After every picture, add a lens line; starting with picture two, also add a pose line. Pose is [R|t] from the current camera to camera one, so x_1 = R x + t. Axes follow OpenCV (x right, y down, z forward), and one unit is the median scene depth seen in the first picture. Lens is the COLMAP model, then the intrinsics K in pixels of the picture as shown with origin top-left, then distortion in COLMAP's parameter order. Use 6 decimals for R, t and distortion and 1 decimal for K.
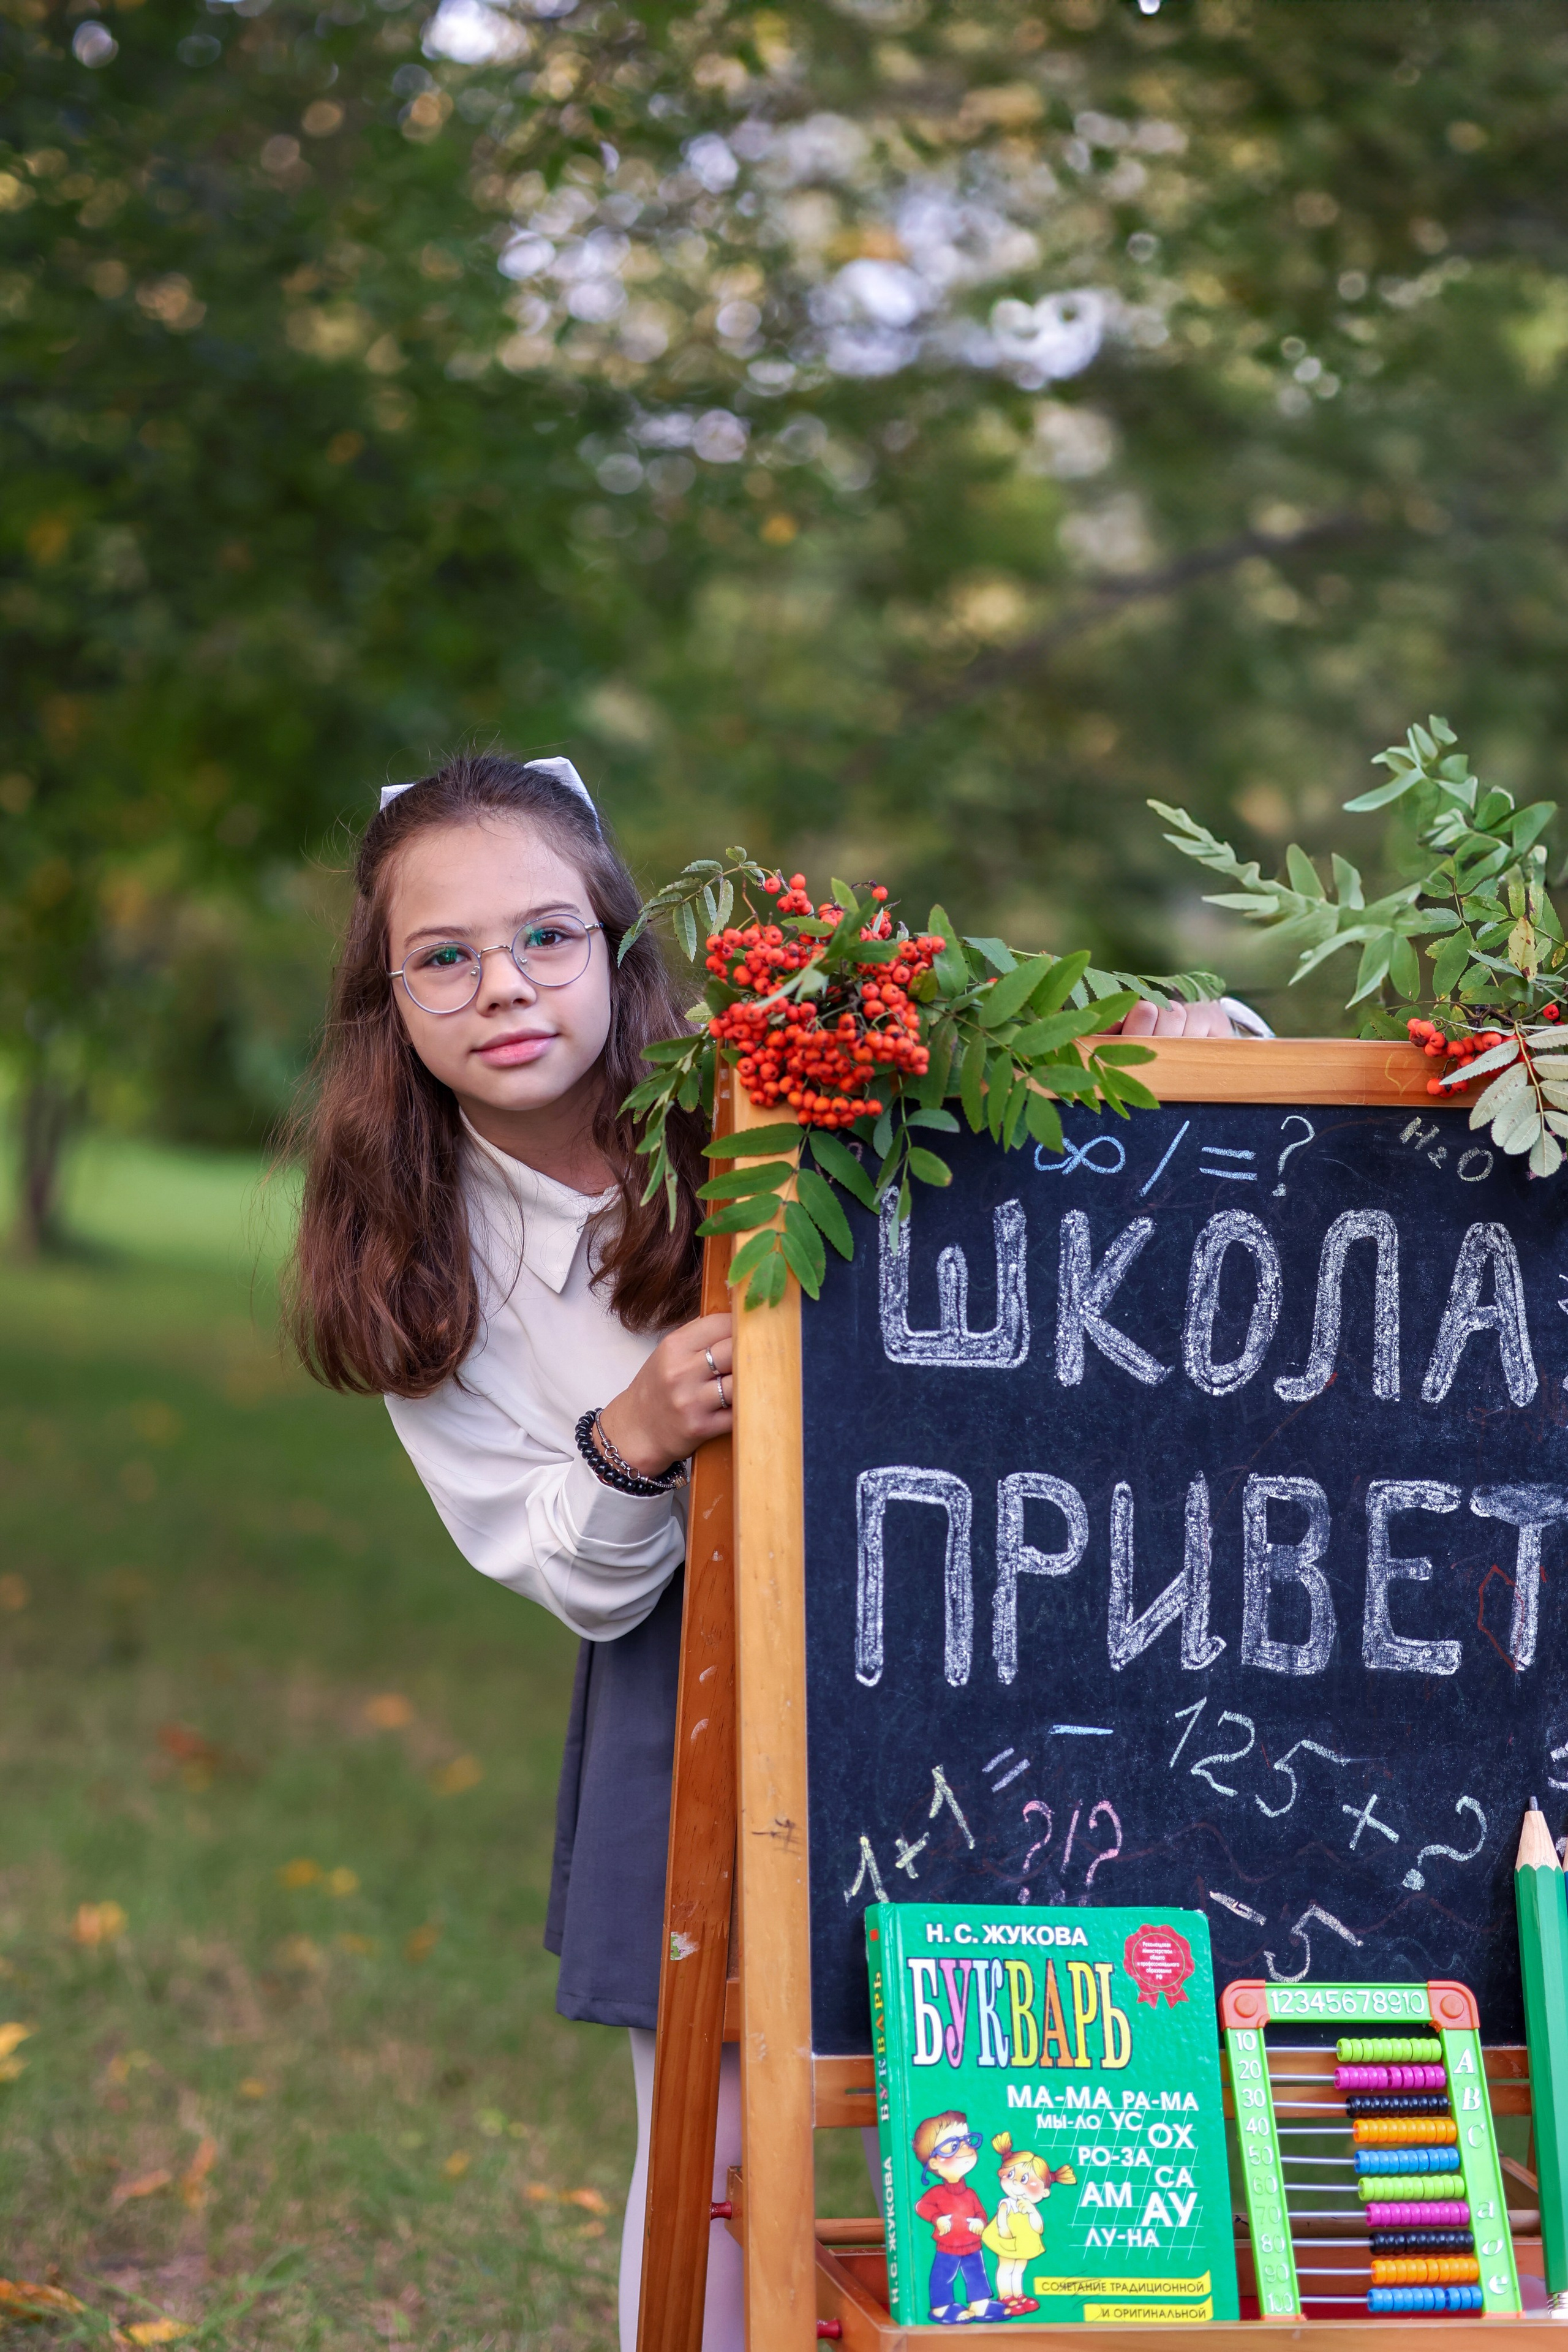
lens RADIAL K [[5873.8, 0, 812.9], [0, 5873.8, 1137.5], [0, 0, 1]] dist [0.528329, -1.204264]
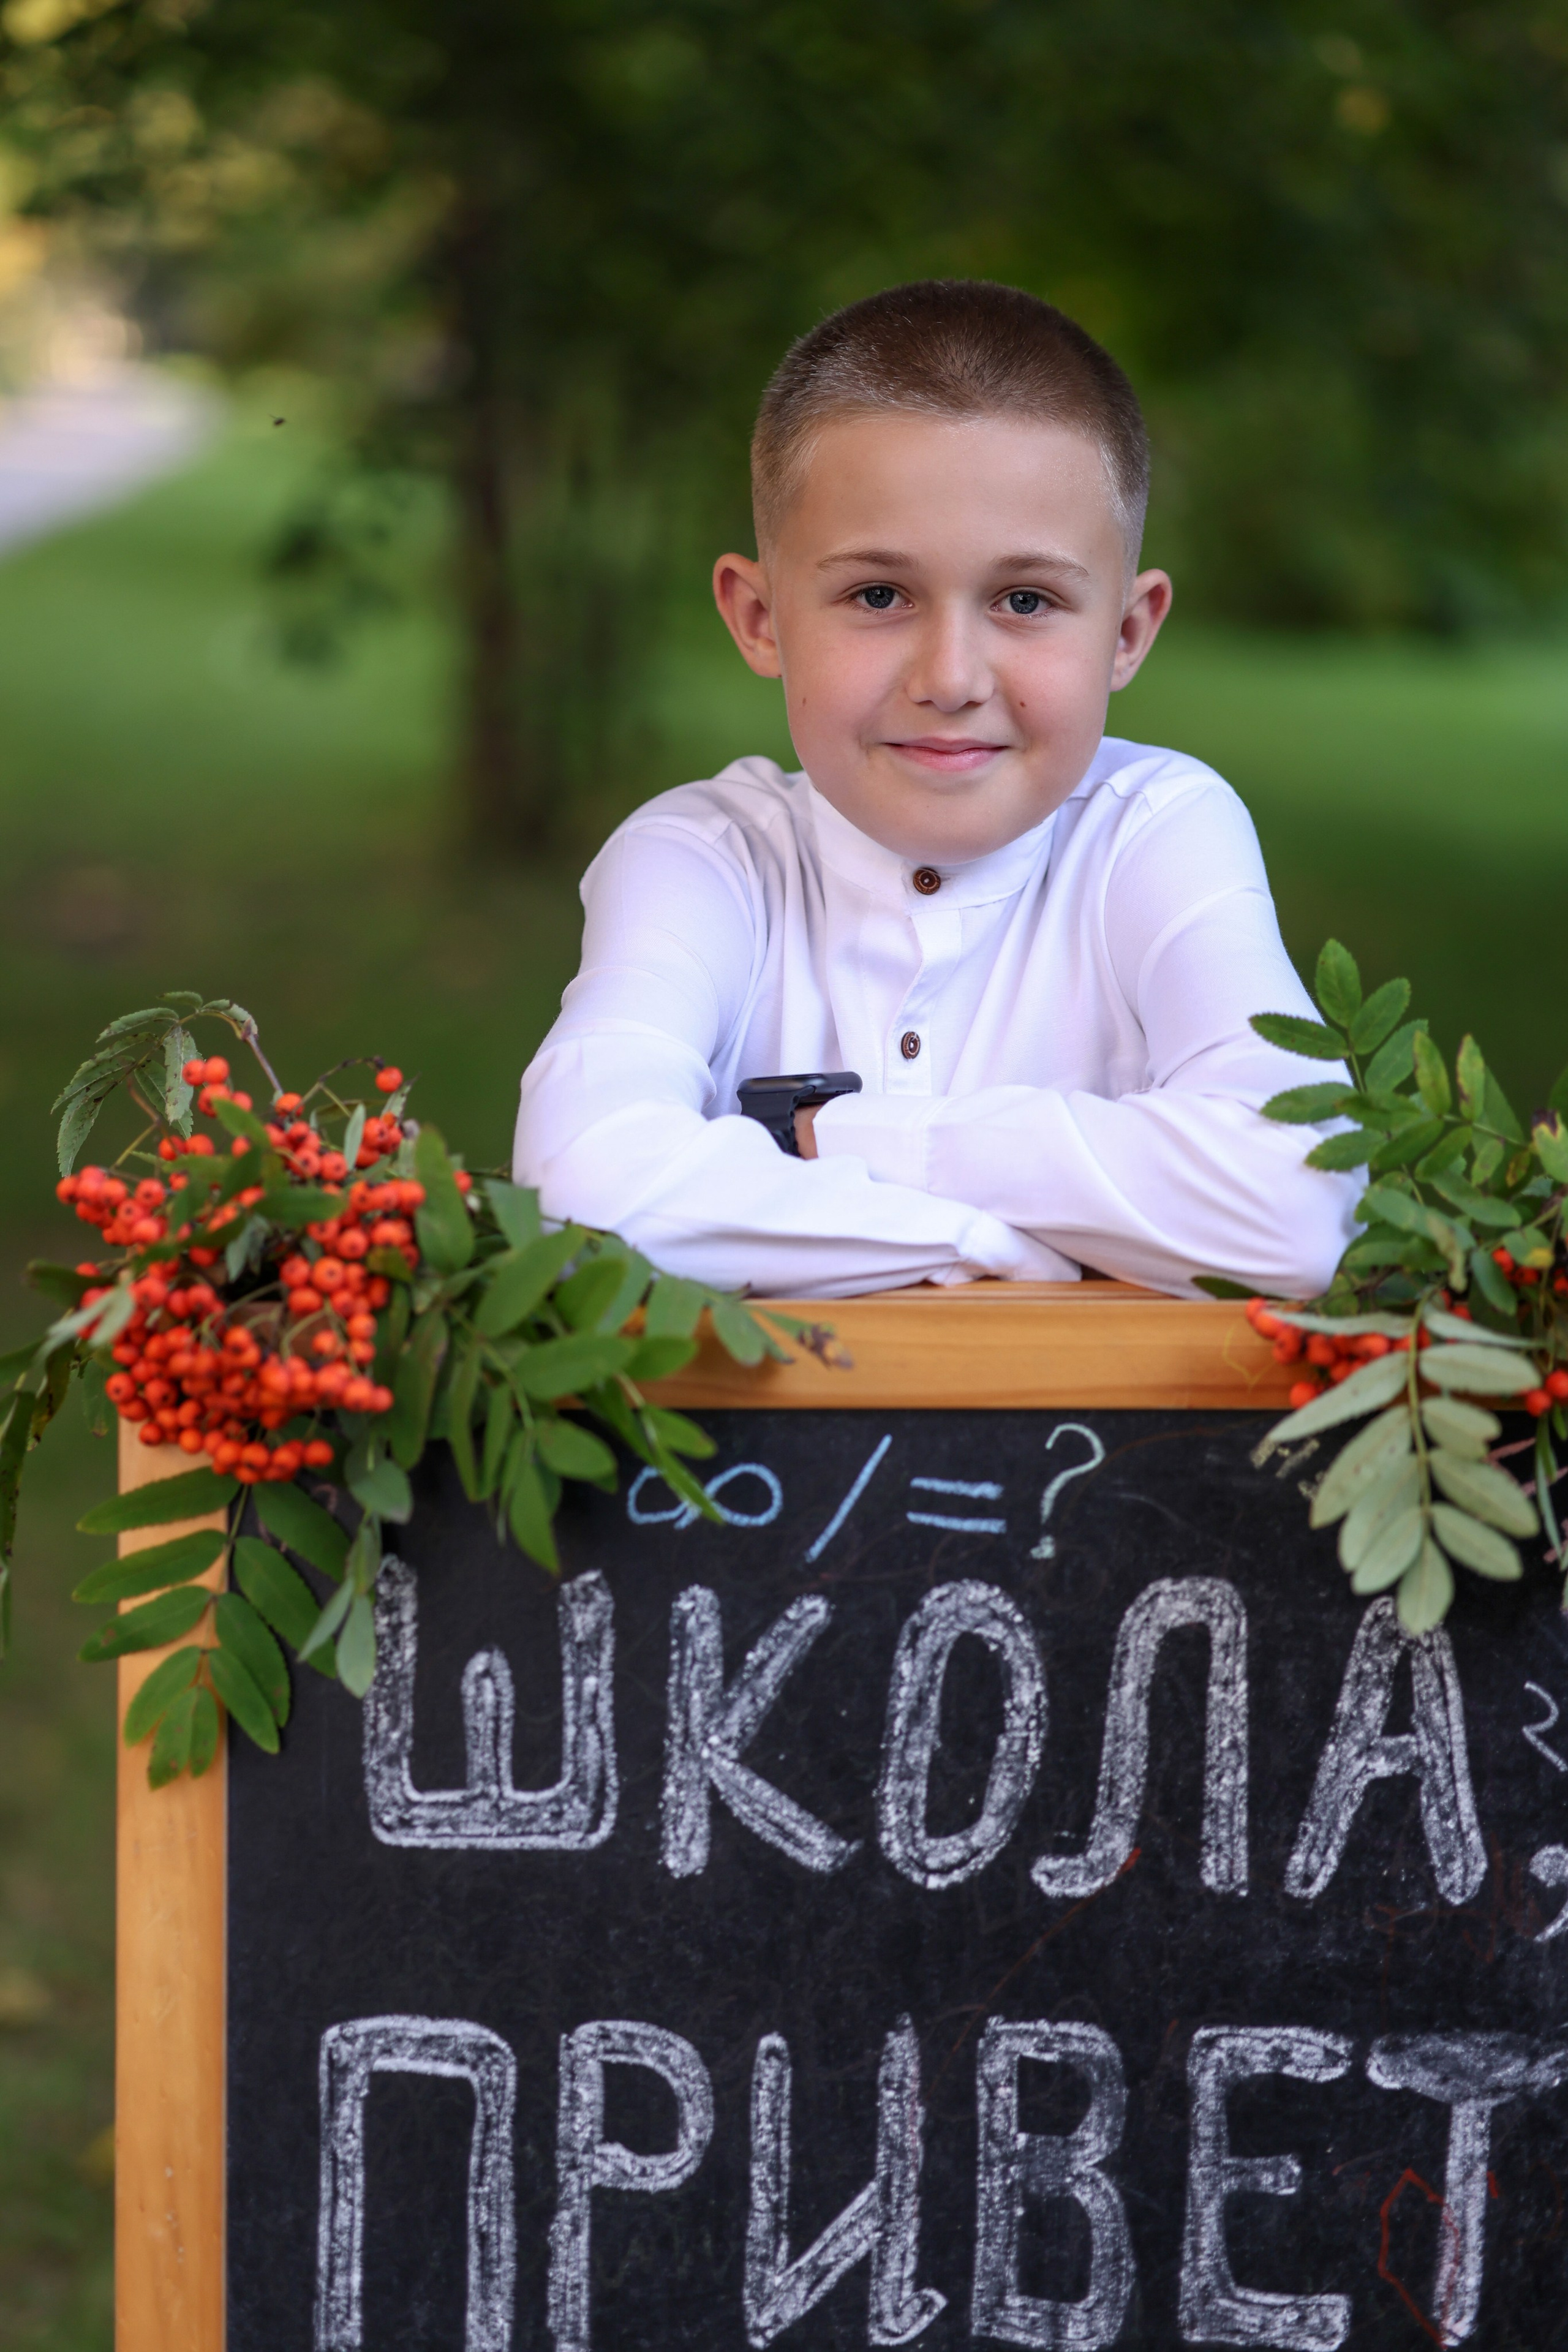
lens RADIAL K [[5689.8, 0, 681.2], [0, 5689.8, 1026.2], [0, 0, 1]] dist [0.462229, -1.292737]
pose [[0.977062, 0.006432, -0.212860, 0.170584], [0.017079, 0.993957, 0.108431, -0.111233], [0.212271, -0.109579, 0.971048, 0.427136]]
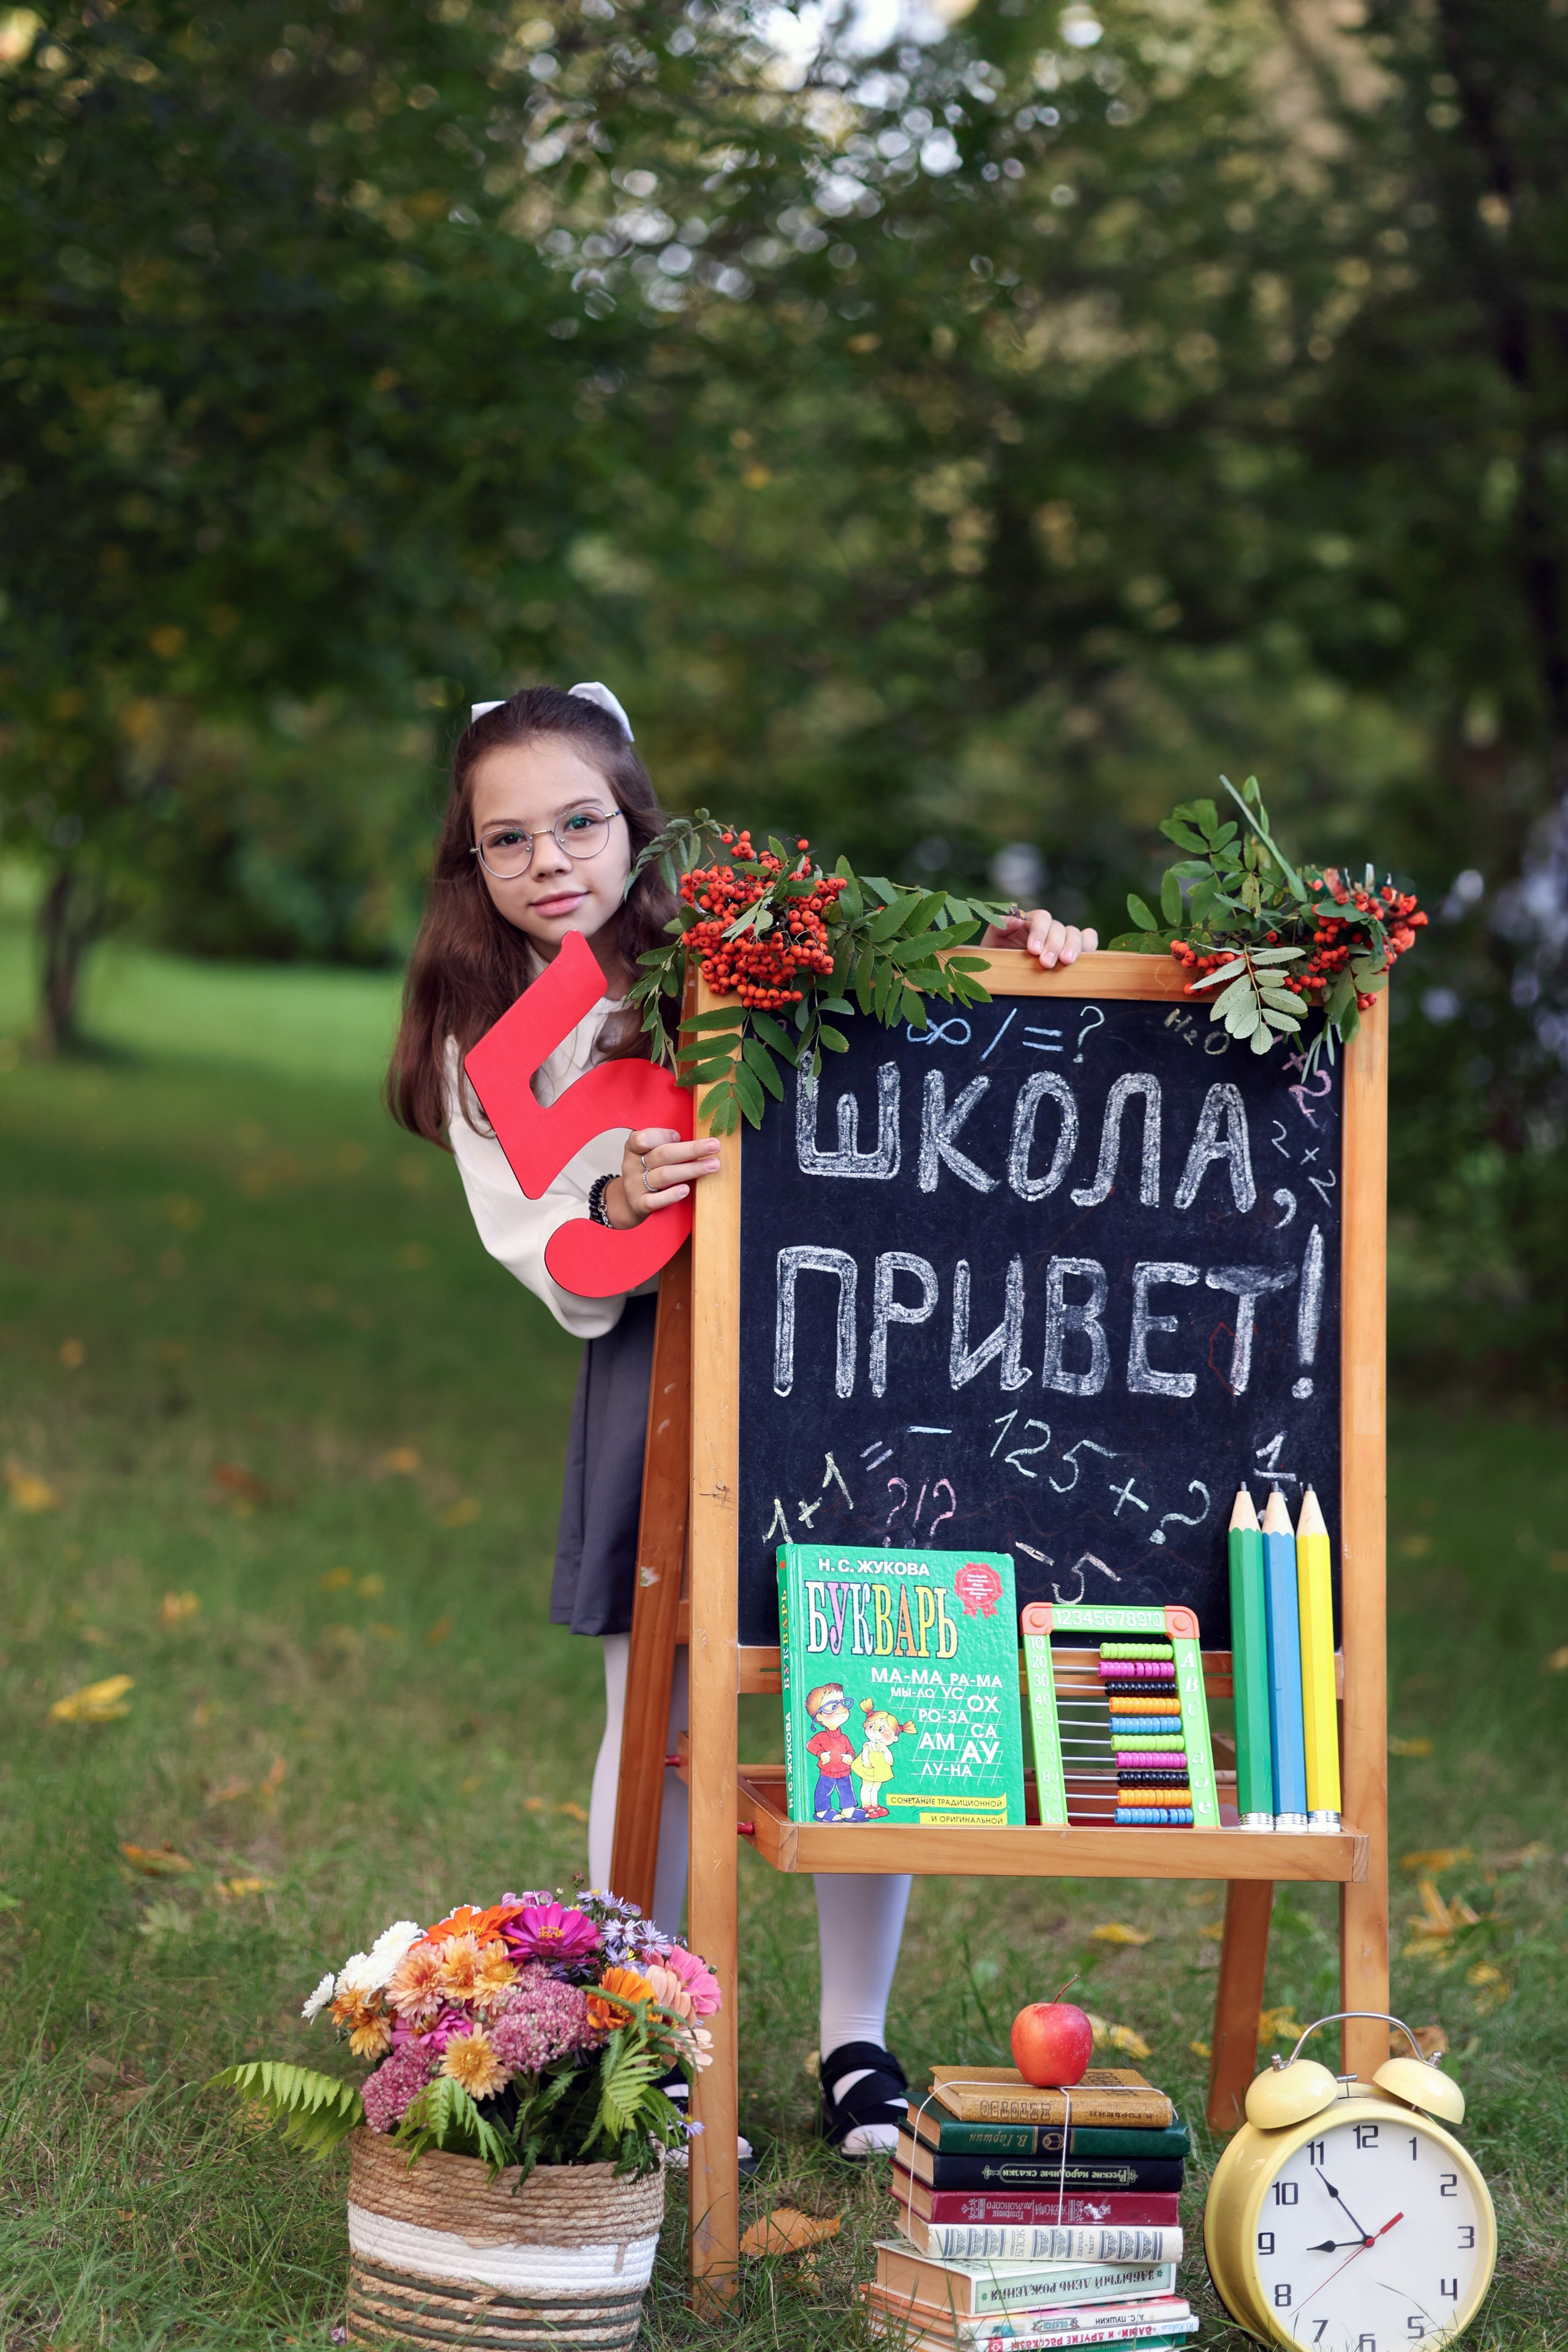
lens RADIAL K [[5608.8, 0, 716.4], [0, 5608.8, 1172.0], [0, 0, 1]] dist [0.462245, -0.959366]
pose [[0.999733, 0.020281, -0.011117, 0.007291], [-0.019839, 0.999059, 0.038561, -0.014509], [0.011888, -0.038331, 0.999194, -0.367286]]
